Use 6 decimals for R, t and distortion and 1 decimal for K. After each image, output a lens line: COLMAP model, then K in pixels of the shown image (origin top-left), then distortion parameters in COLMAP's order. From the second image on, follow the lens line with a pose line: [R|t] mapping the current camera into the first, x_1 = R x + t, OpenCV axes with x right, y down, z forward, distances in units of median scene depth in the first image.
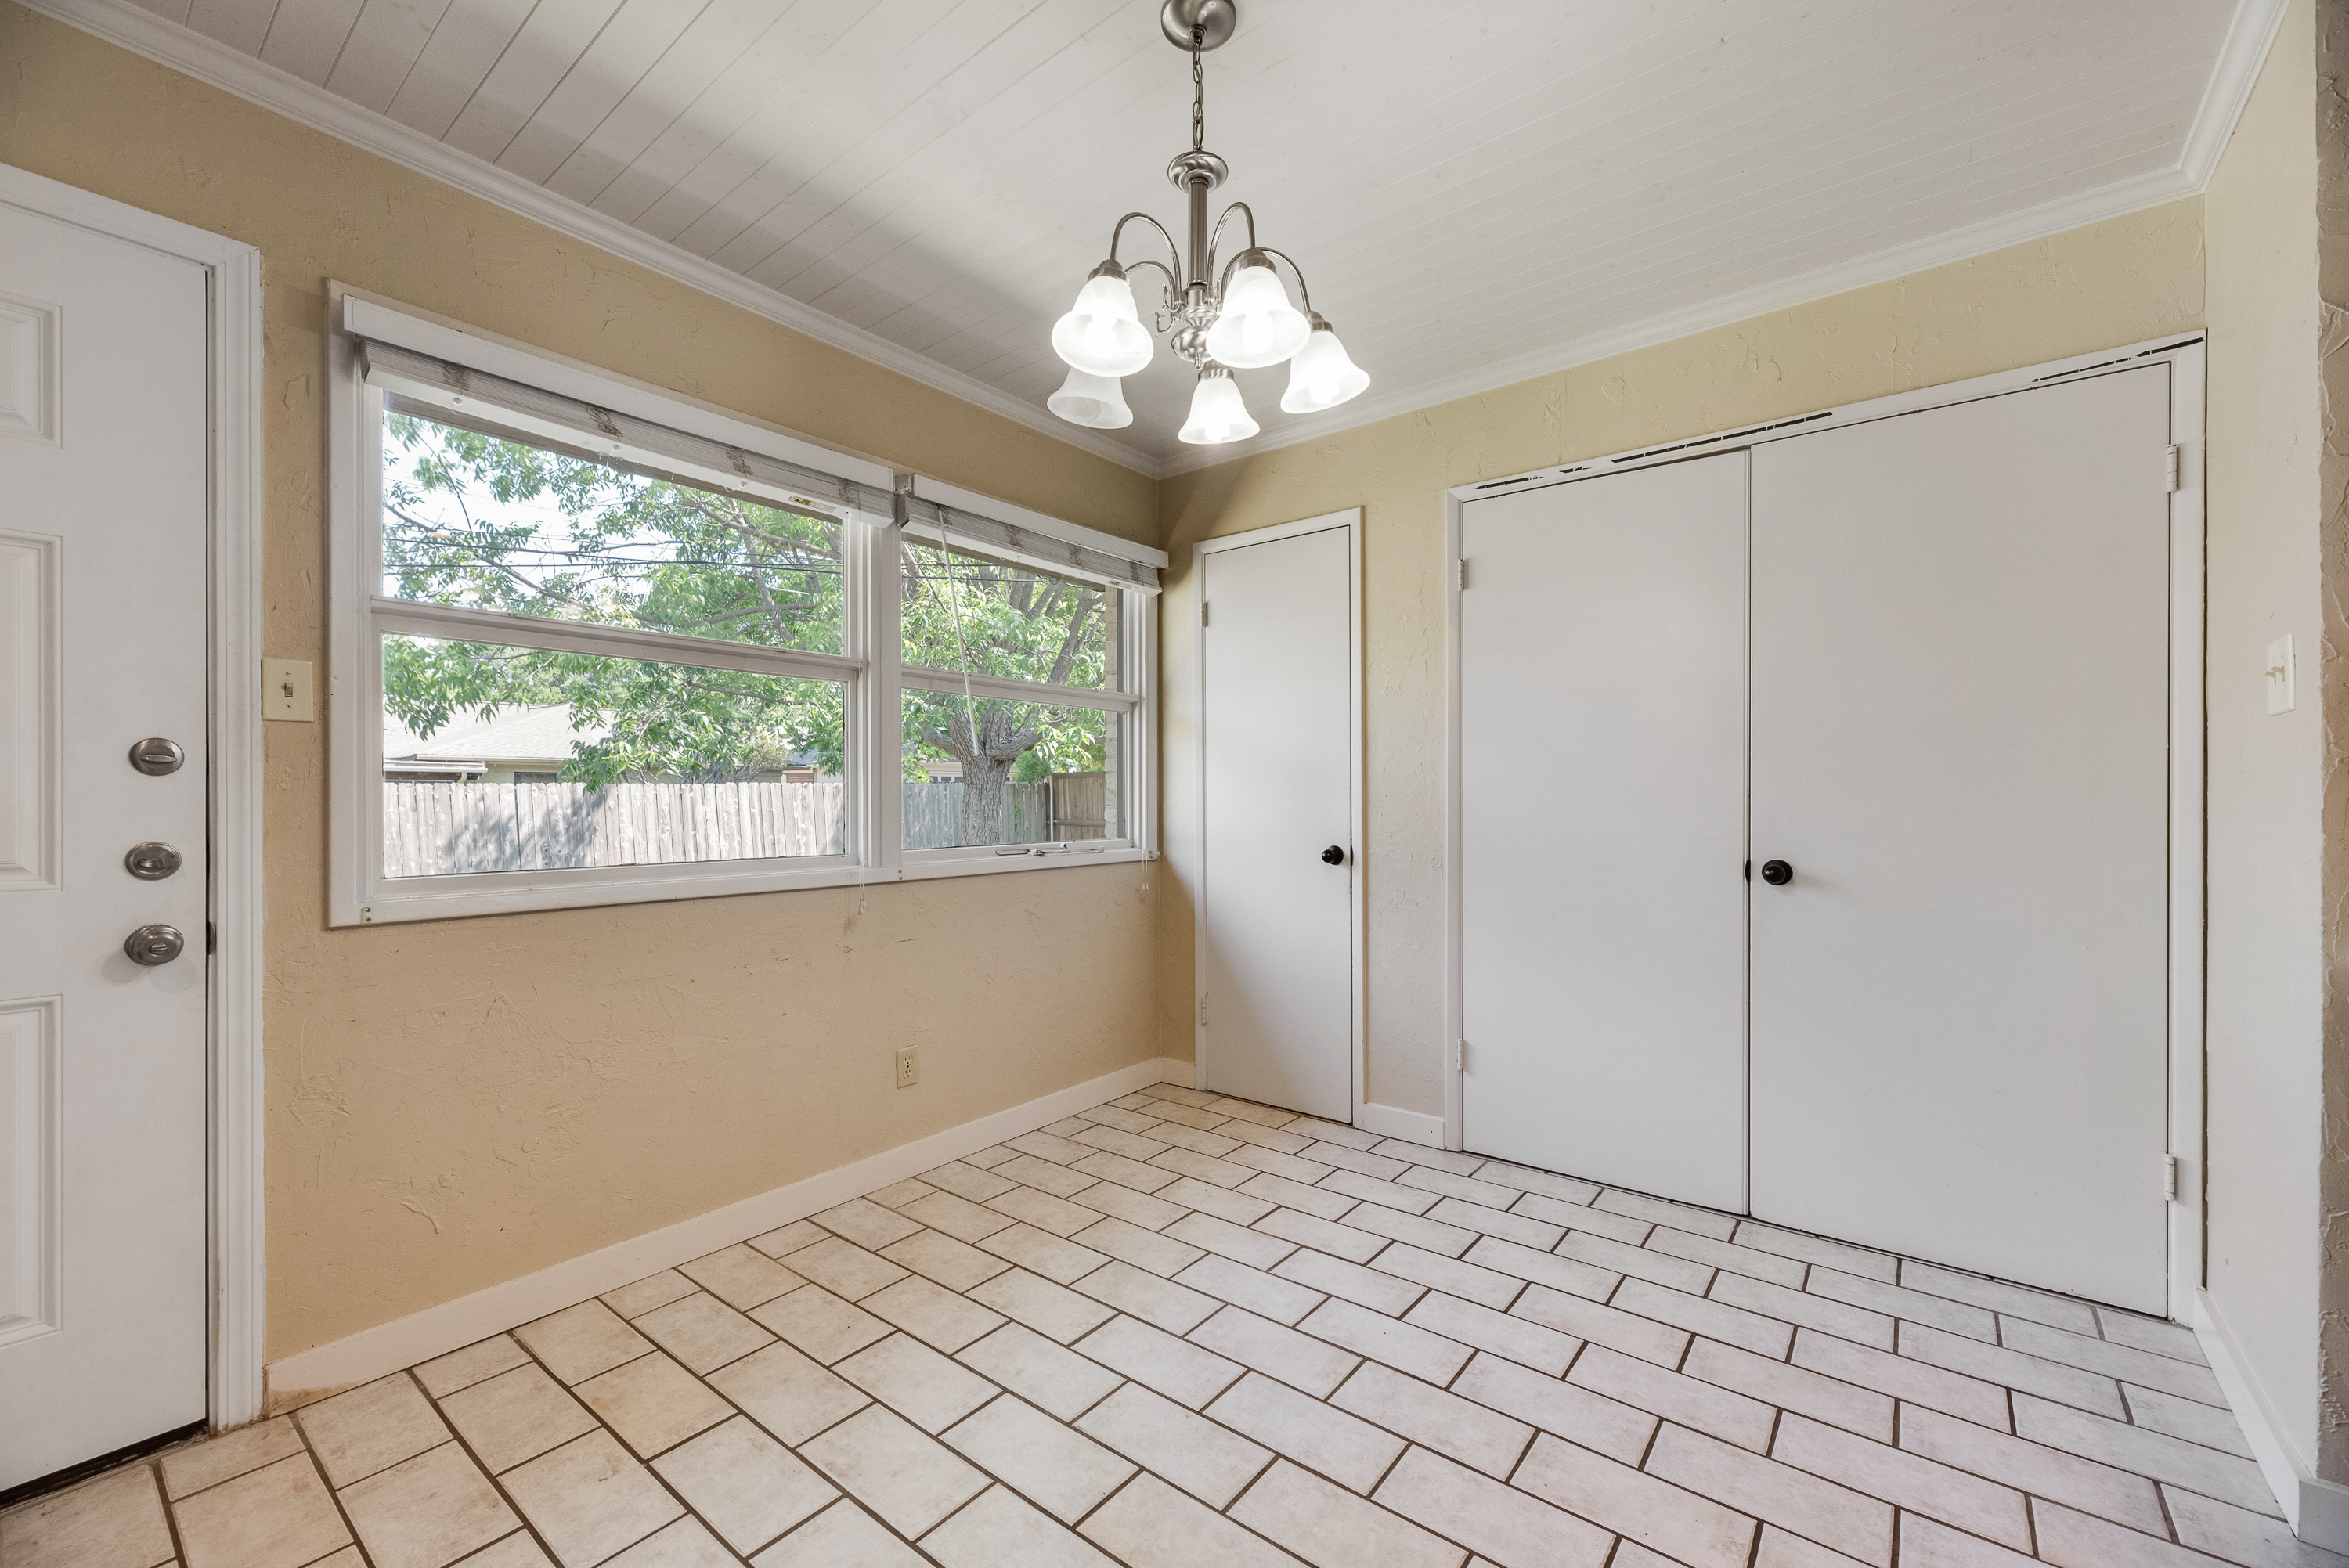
lens RADIAL K [[954.7, 0, 1165.5], [0, 954.7, 794.8], [0, 0, 1]] dist [0.000039, -0.000361]
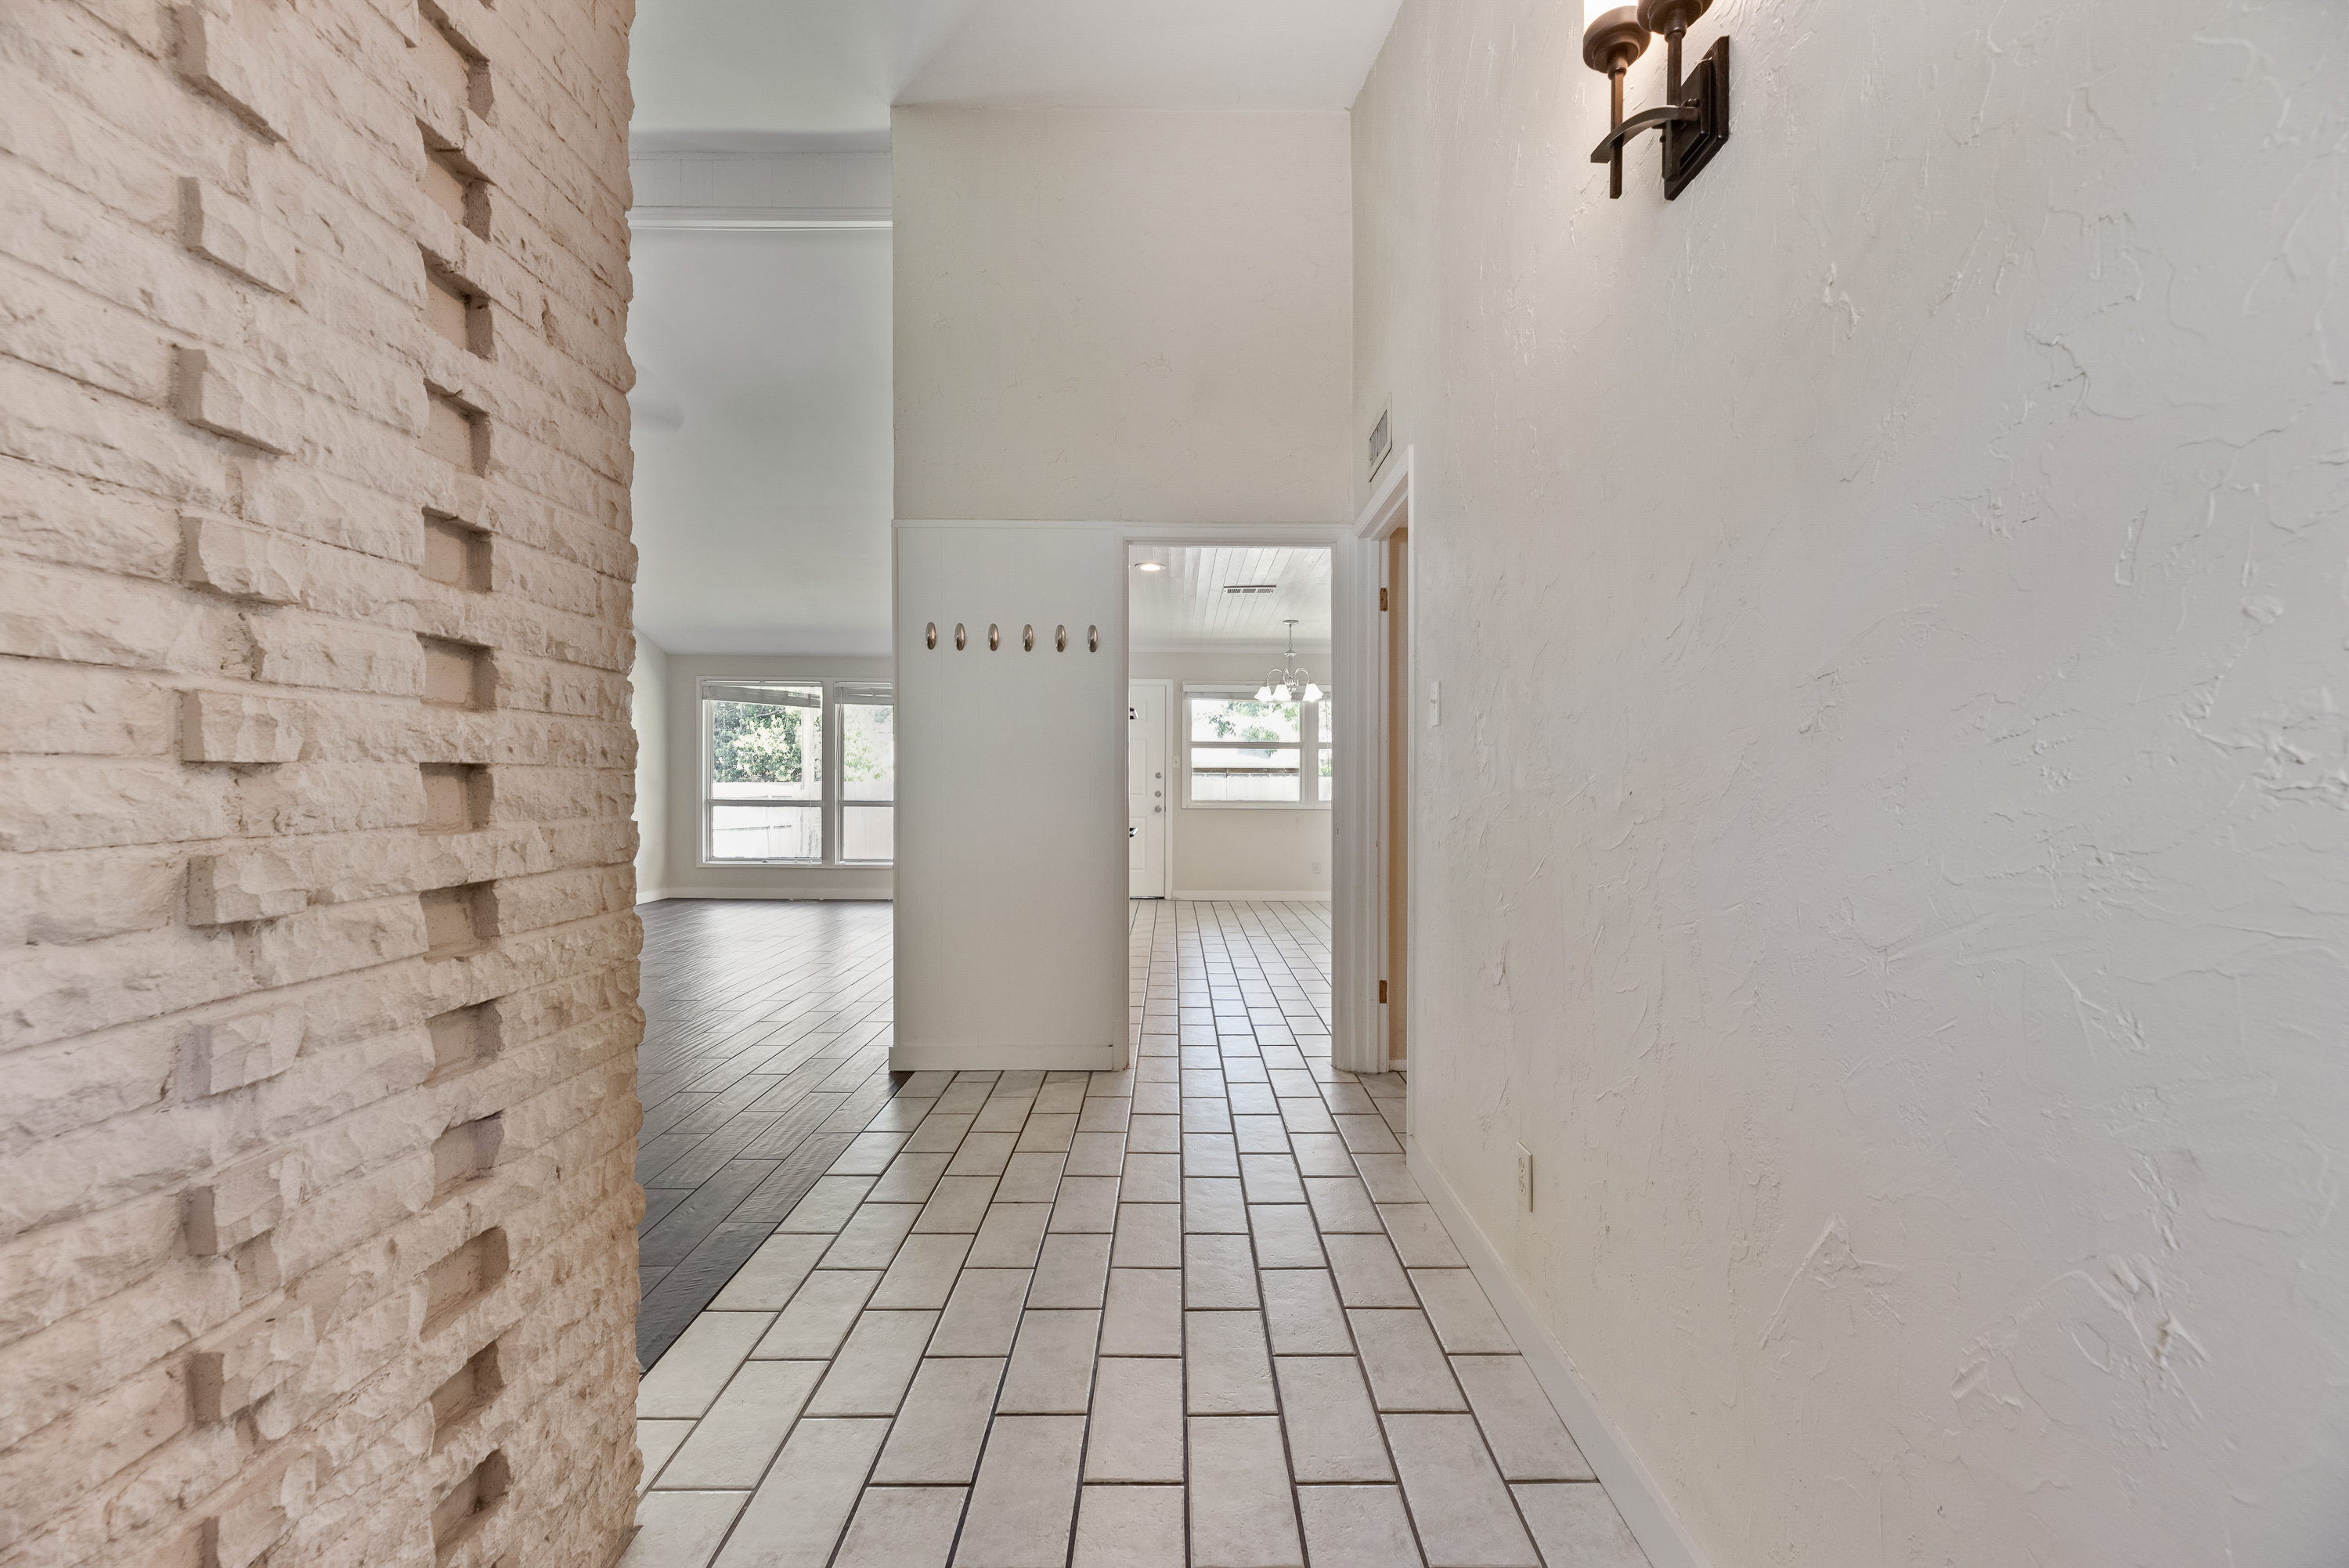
lens RADIAL K [[954.7, 0, 1178.7], [0, 954.7, 787.3], [0, 0, 1]] dist [0.000039, -0.000361]
pose [[0.627417, 0.004707, -0.778669, 3.327076], [-0.002771, 0.999989, 0.003813, 0.008064], [0.778678, -0.000235, 0.627423, -2.389596]]
